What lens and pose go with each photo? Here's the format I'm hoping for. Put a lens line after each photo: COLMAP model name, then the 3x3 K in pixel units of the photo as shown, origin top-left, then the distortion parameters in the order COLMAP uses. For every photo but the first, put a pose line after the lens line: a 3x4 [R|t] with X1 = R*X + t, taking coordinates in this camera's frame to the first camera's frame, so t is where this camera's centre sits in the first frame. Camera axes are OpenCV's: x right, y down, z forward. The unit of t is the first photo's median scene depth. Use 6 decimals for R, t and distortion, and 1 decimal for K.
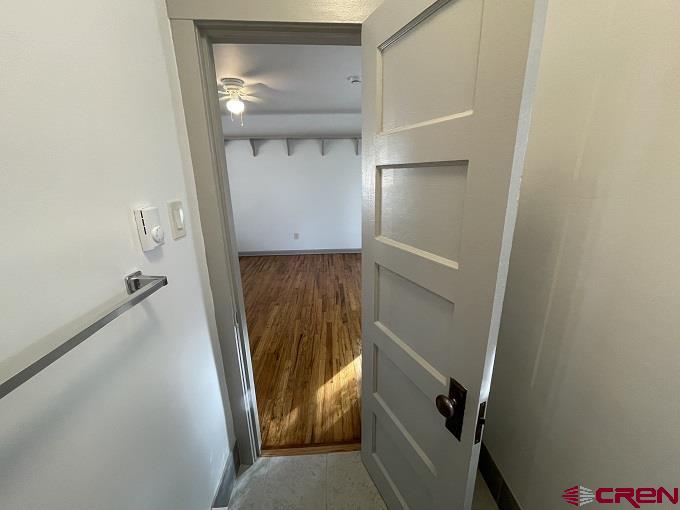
lens RADIAL K [[275.7, 0, 340.2], [0, 275.7, 252.6], [0, 0, 1]] dist [-0.002556, -0.000272]
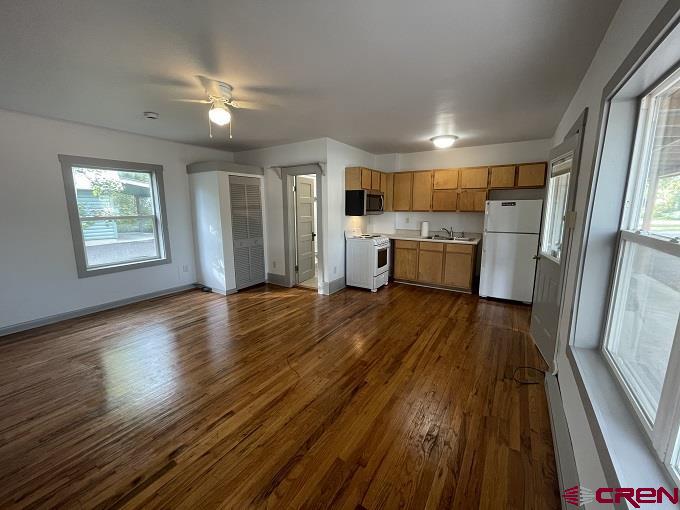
lens RADIAL K [[275.7, 0, 340.2], [0, 275.7, 252.6], [0, 0, 1]] dist [-0.002556, -0.000272]
pose [[-0.817546, -0.077311, 0.570650, -0.925507], [0.171792, 0.913082, 0.369822, -0.325330], [-0.549641, 0.400379, -0.733206, 1.244411]]
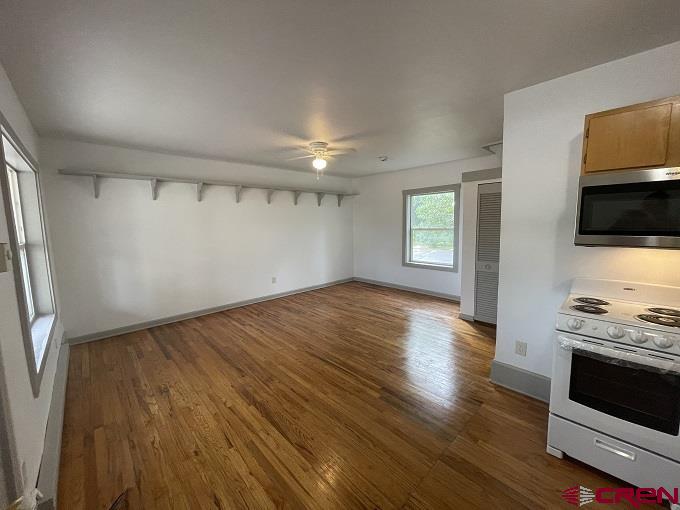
lens RADIAL K [[275.7, 0, 340.2], [0, 275.7, 252.6], [0, 0, 1]] dist [-0.002556, -0.000272]
pose [[0.756938, -0.068071, 0.649932, -0.894953], [0.181449, 0.977345, -0.108960, -0.005802], [-0.627791, 0.200405, 0.752141, 0.094855]]
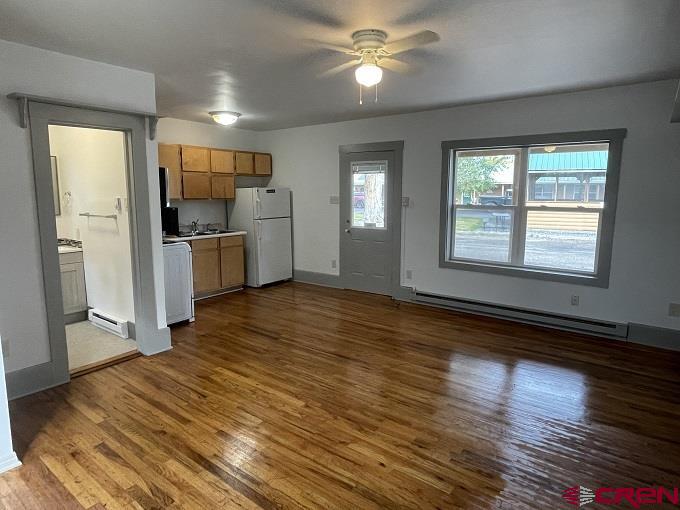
lens RADIAL K [[409.3, 0, 343.4], [0, 409.3, 249.8], [0, 0, 1]] dist [0.004401, -0.024653]
pose [[-0.635517, 0.123757, -0.762104, 0.301995], [-0.202745, 0.925681, 0.319389, -0.363084], [0.744992, 0.357490, -0.563194, 1.275752]]
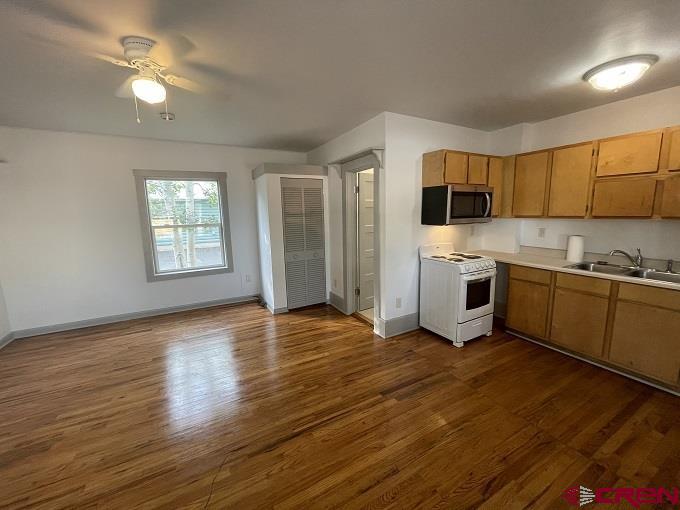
lens RADIAL K [[275.7, 0, 340.2], [0, 275.7, 252.6], [0, 0, 1]] dist [-0.002556, -0.000272]
pose [[-0.438491, -0.108177, 0.892201, -0.875577], [0.271219, 0.930519, 0.246119, -0.204684], [-0.856834, 0.349903, -0.378685, 0.795762]]
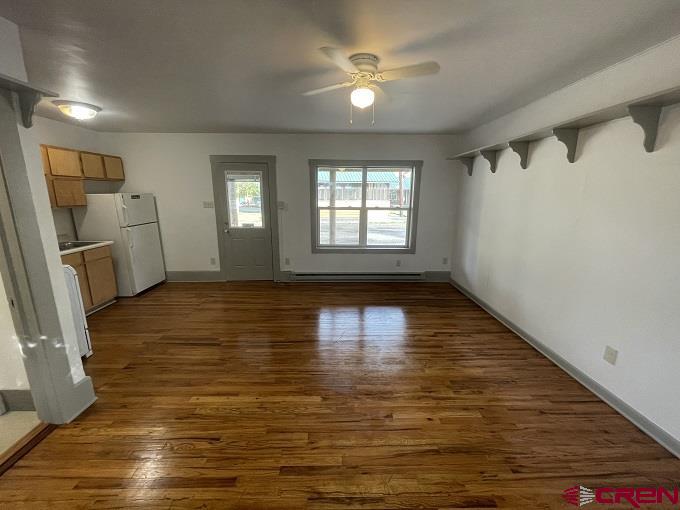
lens RADIAL K [[275.7, 0, 340.2], [0, 275.7, 252.6], [0, 0, 1]] dist [-0.002556, -0.000272]
pose [[-0.023283, 0.225799, -0.973896, 0.285387], [-0.277491, 0.934422, 0.223281, -0.252899], [0.960446, 0.275446, 0.040901, 0.820255]]
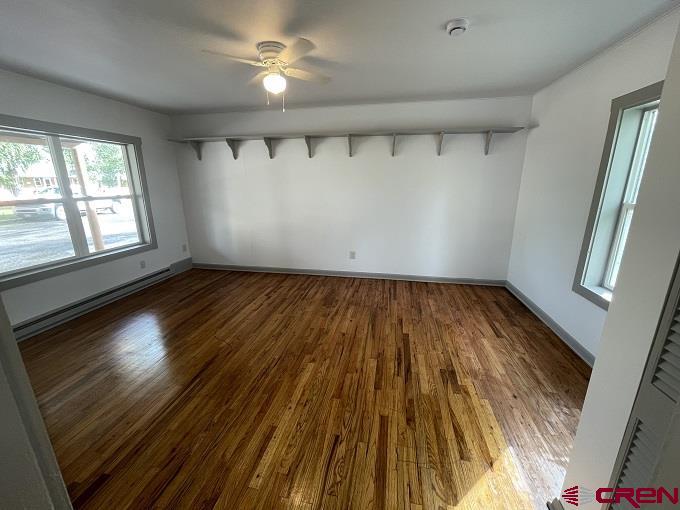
lens RADIAL K [[275.7, 0, 340.2], [0, 275.7, 252.6], [0, 0, 1]] dist [-0.002556, -0.000272]
pose [[0.972013, 0.071900, -0.223652, -0.018297], [-0.076341, 0.997018, -0.011263, -0.078686], [0.222175, 0.028022, 0.974604, 0.280897]]
